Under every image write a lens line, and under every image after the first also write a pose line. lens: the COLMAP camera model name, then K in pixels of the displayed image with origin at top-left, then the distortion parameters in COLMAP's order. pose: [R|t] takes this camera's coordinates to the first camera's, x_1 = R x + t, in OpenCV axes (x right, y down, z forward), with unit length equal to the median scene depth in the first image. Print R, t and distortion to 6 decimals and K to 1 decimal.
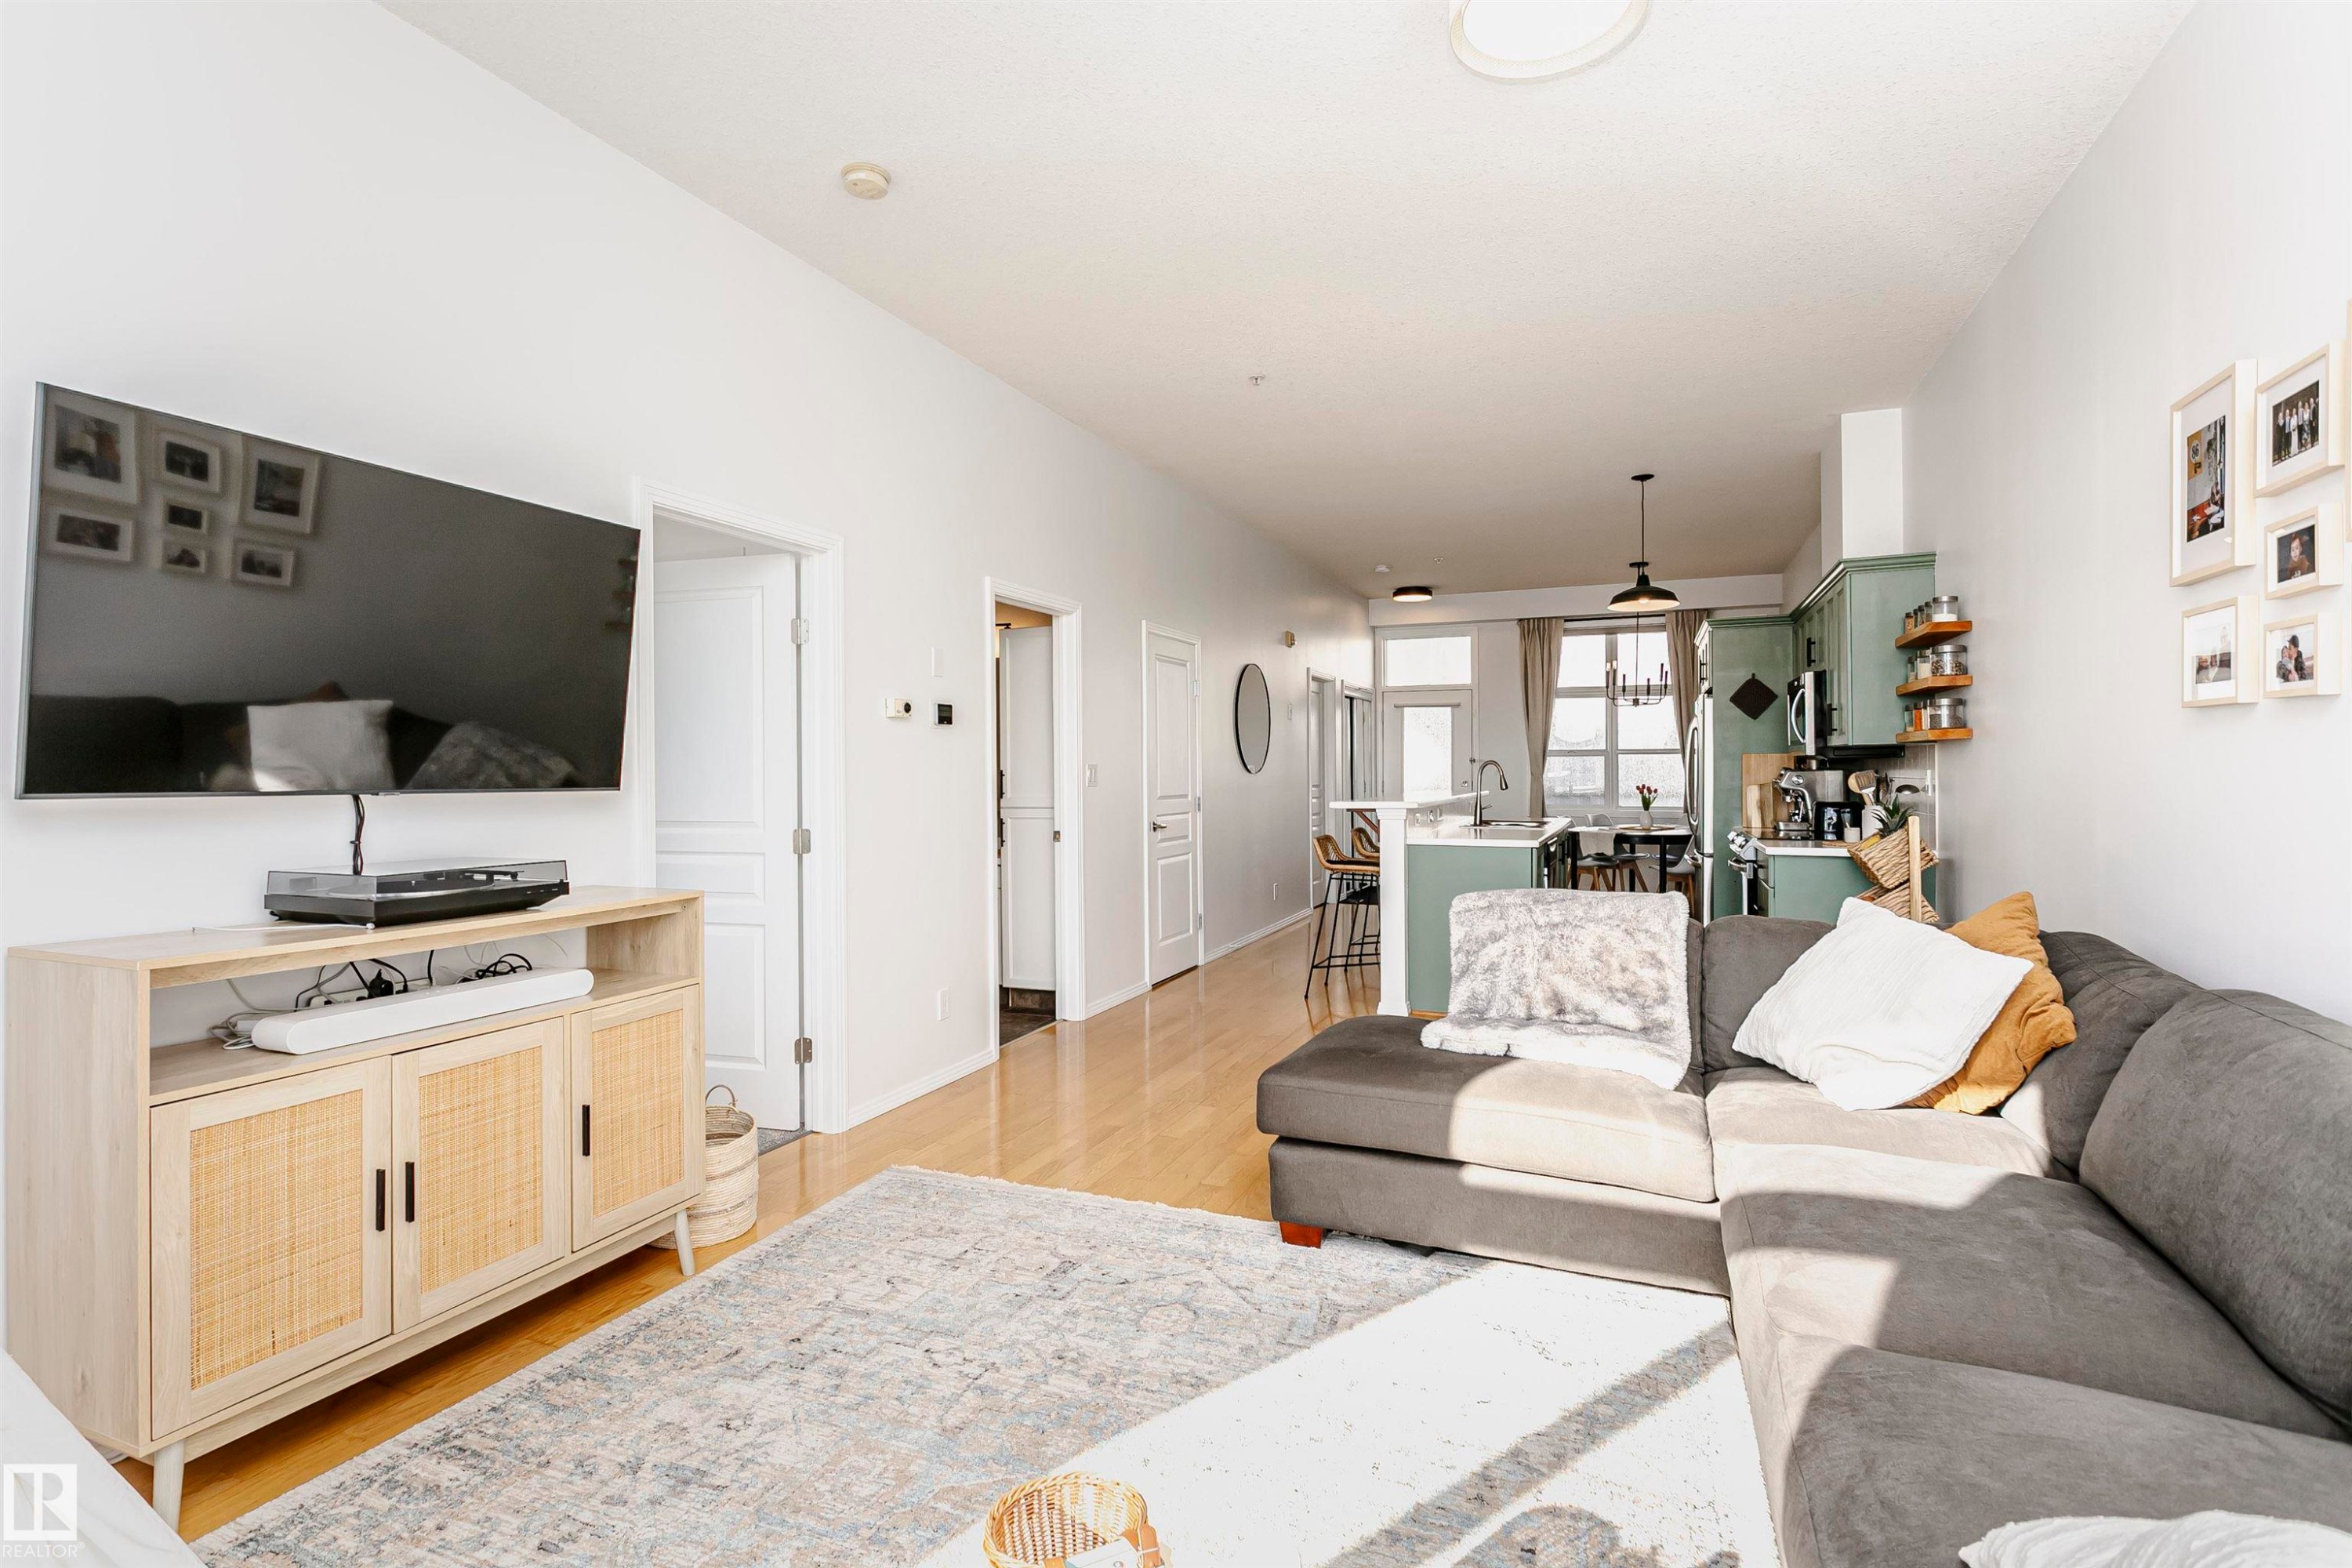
lens RADIAL K [[1139.4, 0, 1162.0], [0, 1139.4, 772.8], [0, 0, 1]] dist [0.002169, 0.000499]
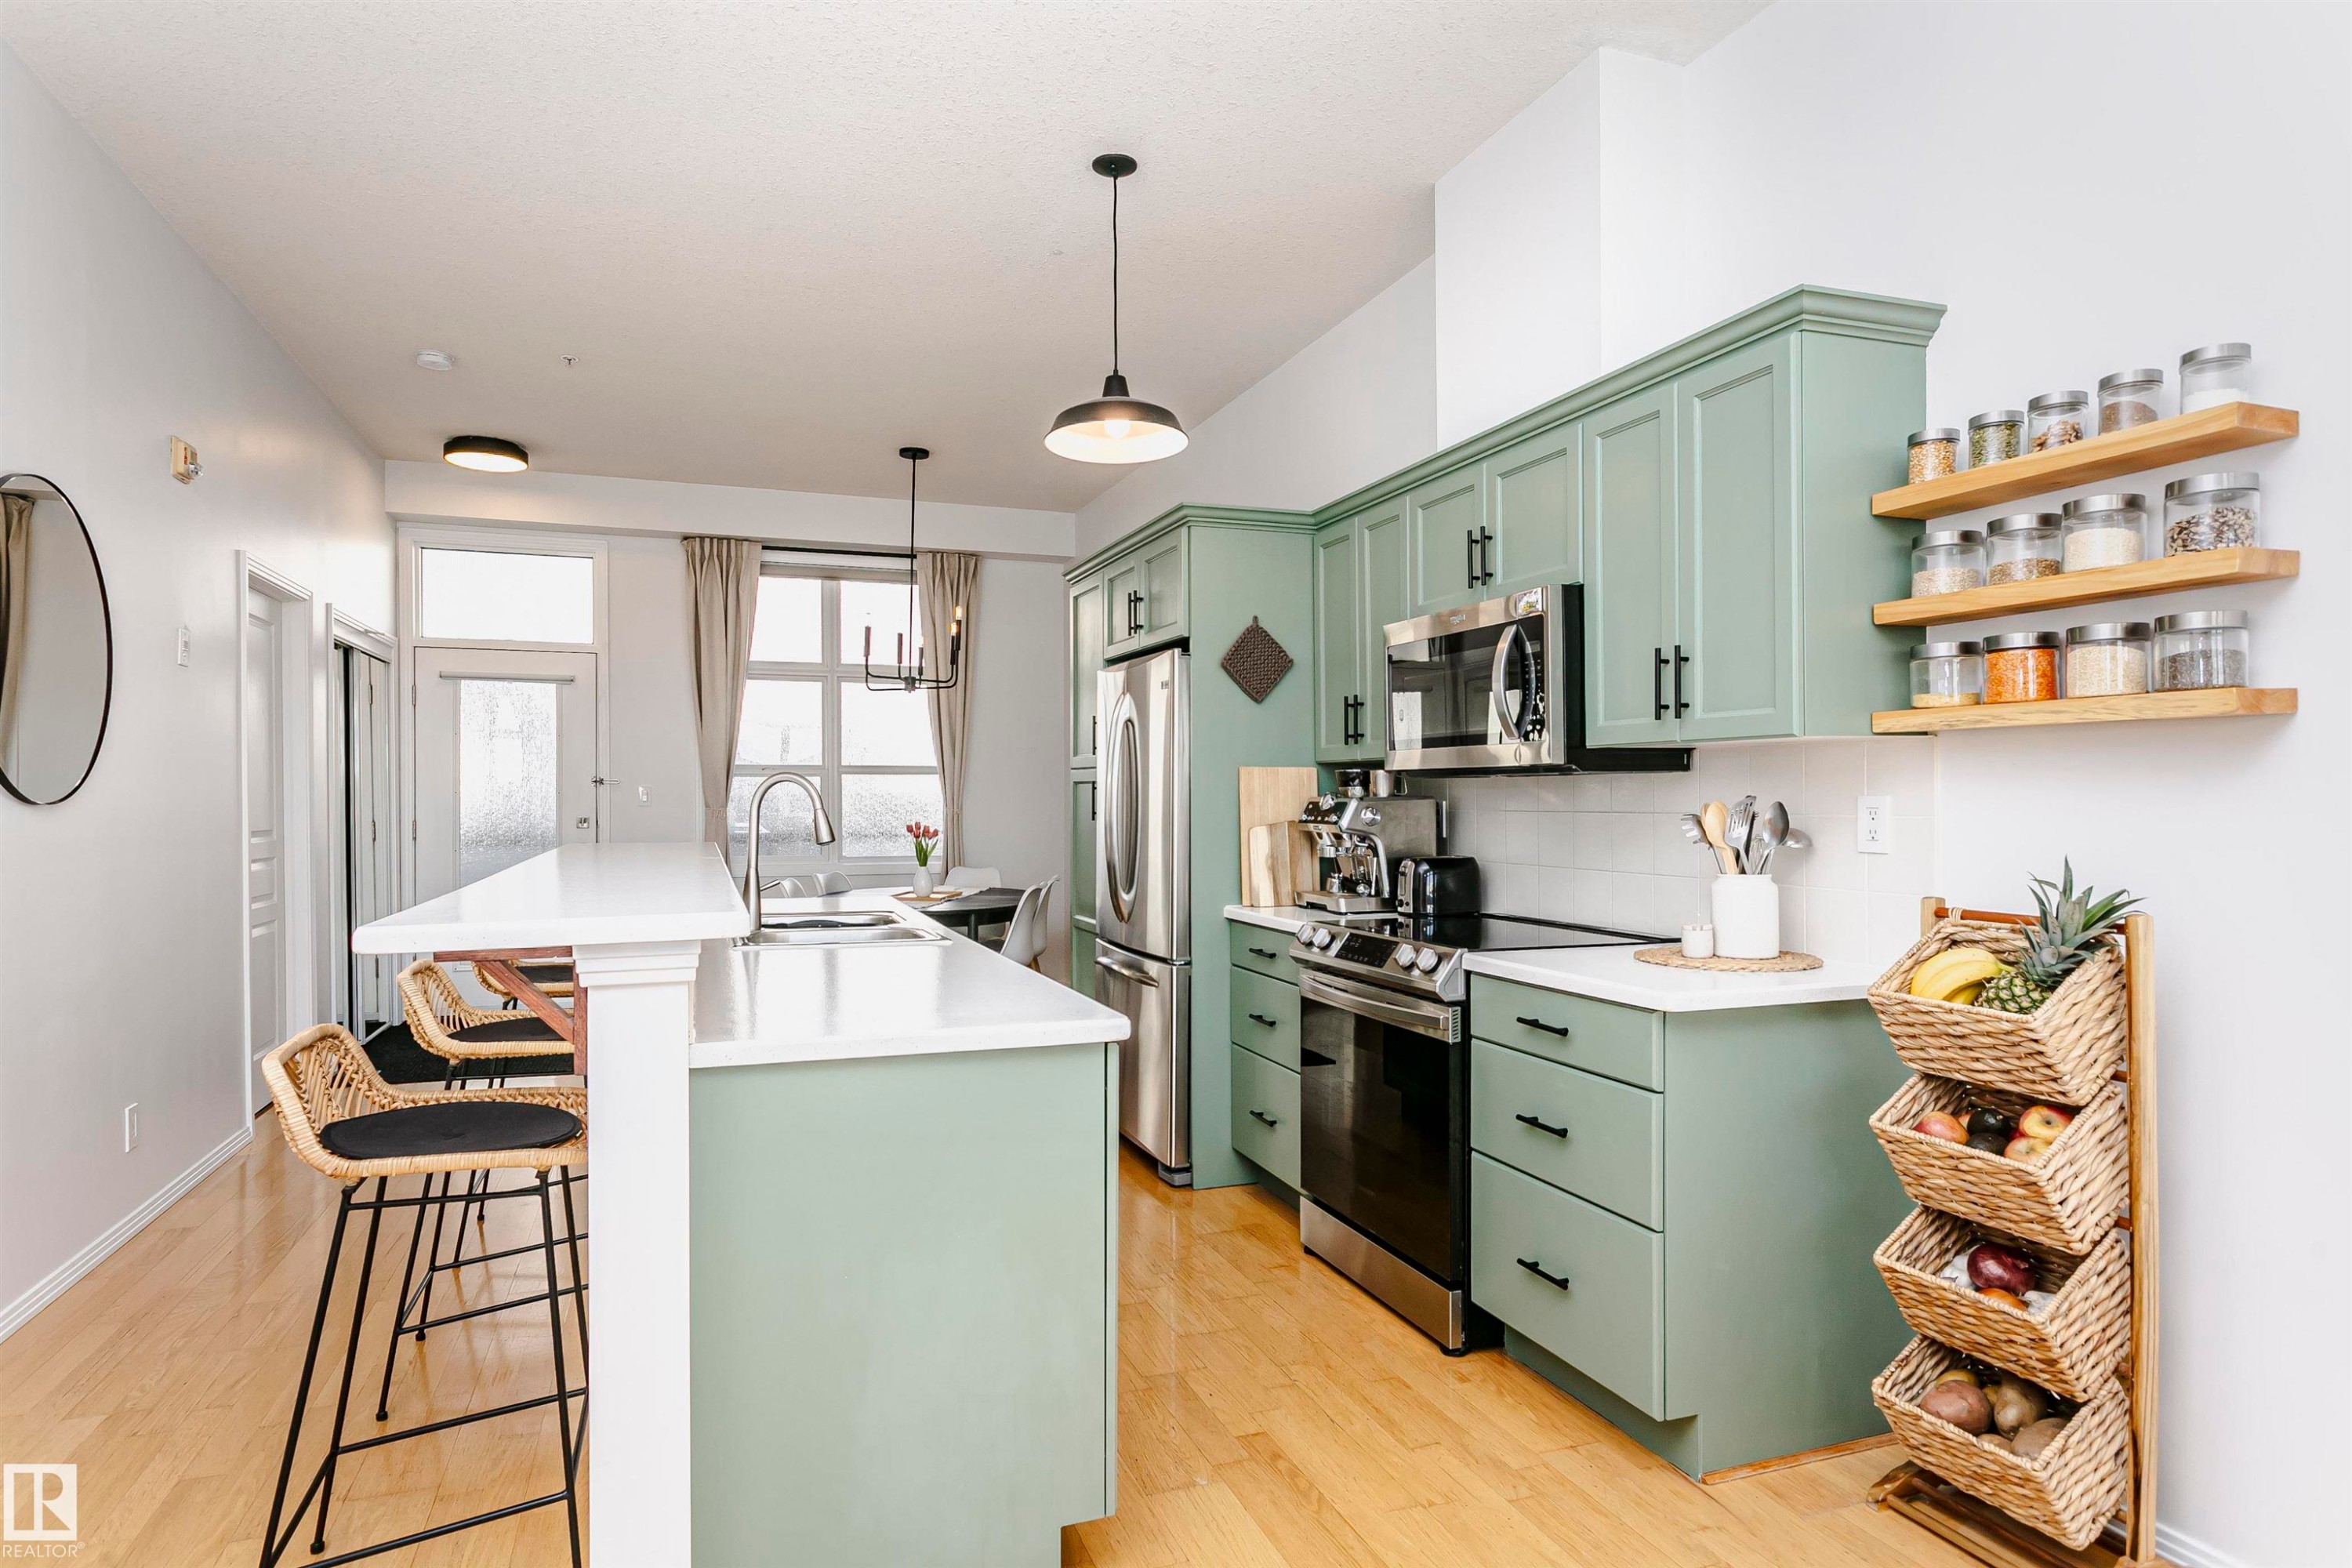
lens RADIAL K [[1357.9, 0, 1176.0], [0, 1357.9, 784.0], [0, 0, 1]] dist [0.002807, 0.000900]
pose [[0.744825, 0.007895, 0.667213, 0.043161], [0.002444, 0.999891, -0.014559, 0.000392], [-0.667255, 0.012474, 0.744725, 0.331053]]
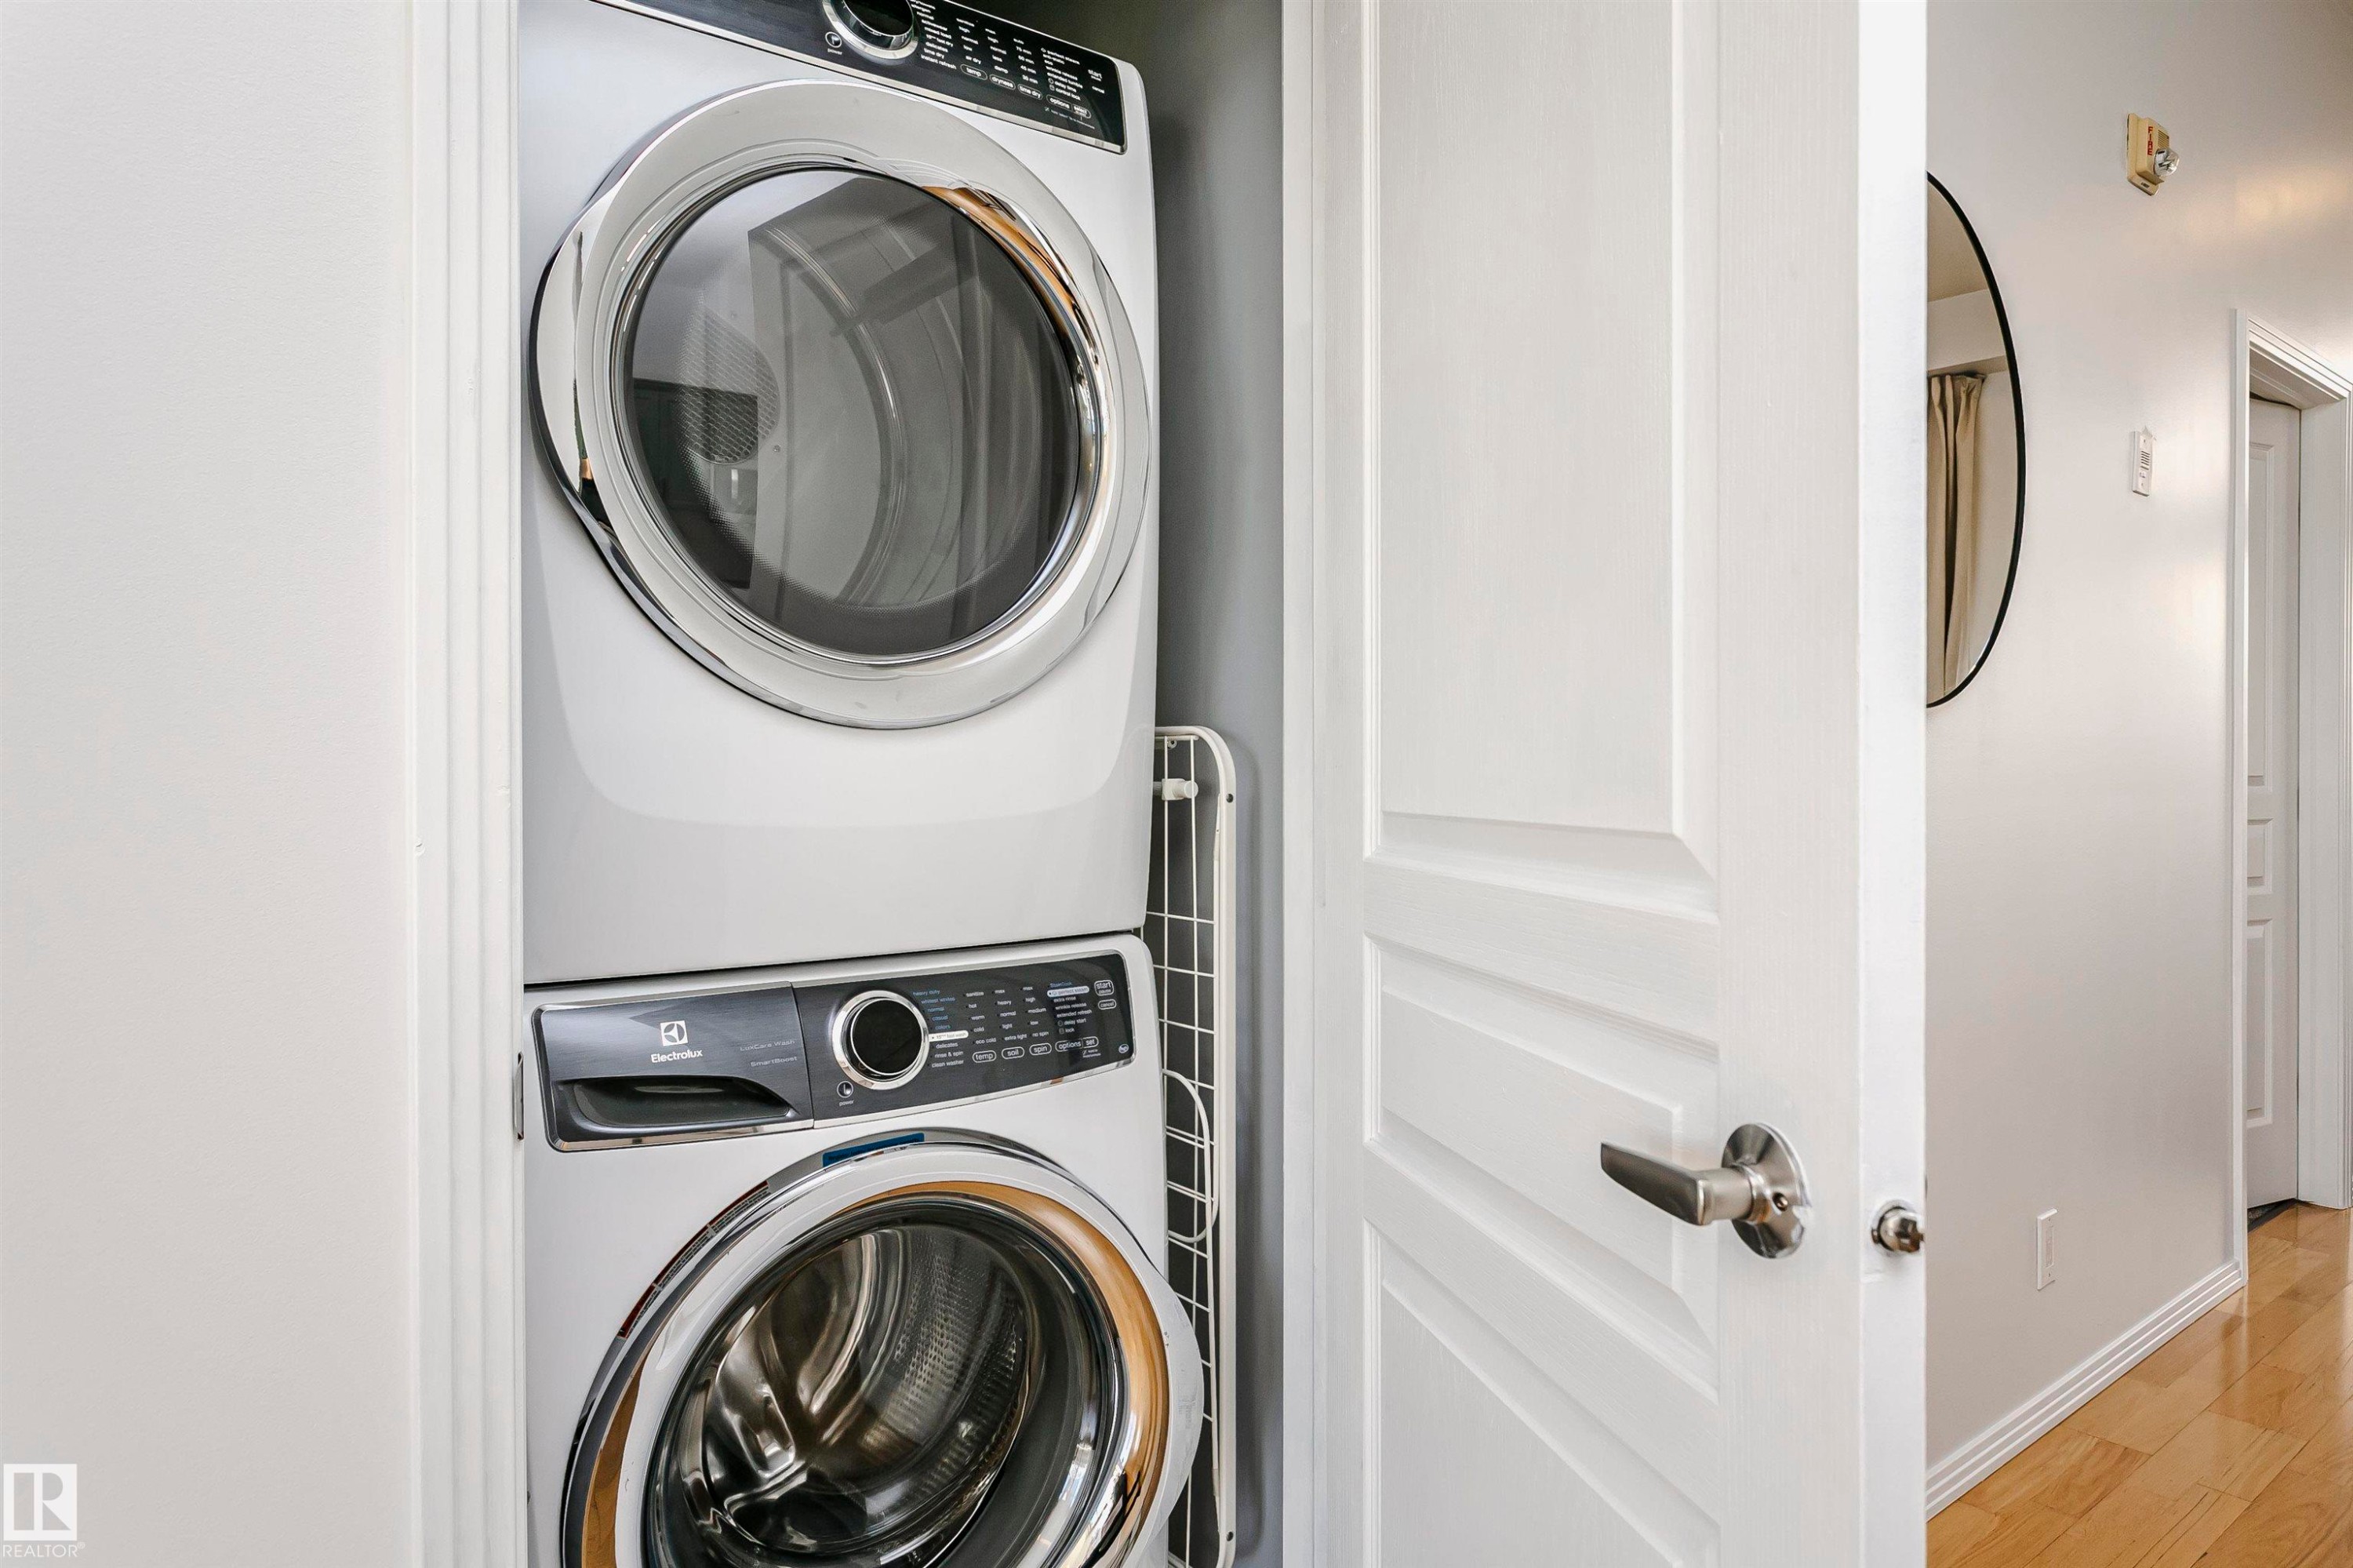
lens RADIAL K [[1326.9, 0, 1172.9], [0, 1326.9, 766.7], [0, 0, 1]] dist [0.000448, 0.001238]
pose [[0.856870, 0.015259, -0.515306, 0.063825], [-0.004366, 0.999741, 0.022344, 0.003208], [0.515514, -0.016896, 0.856715, 0.502042]]
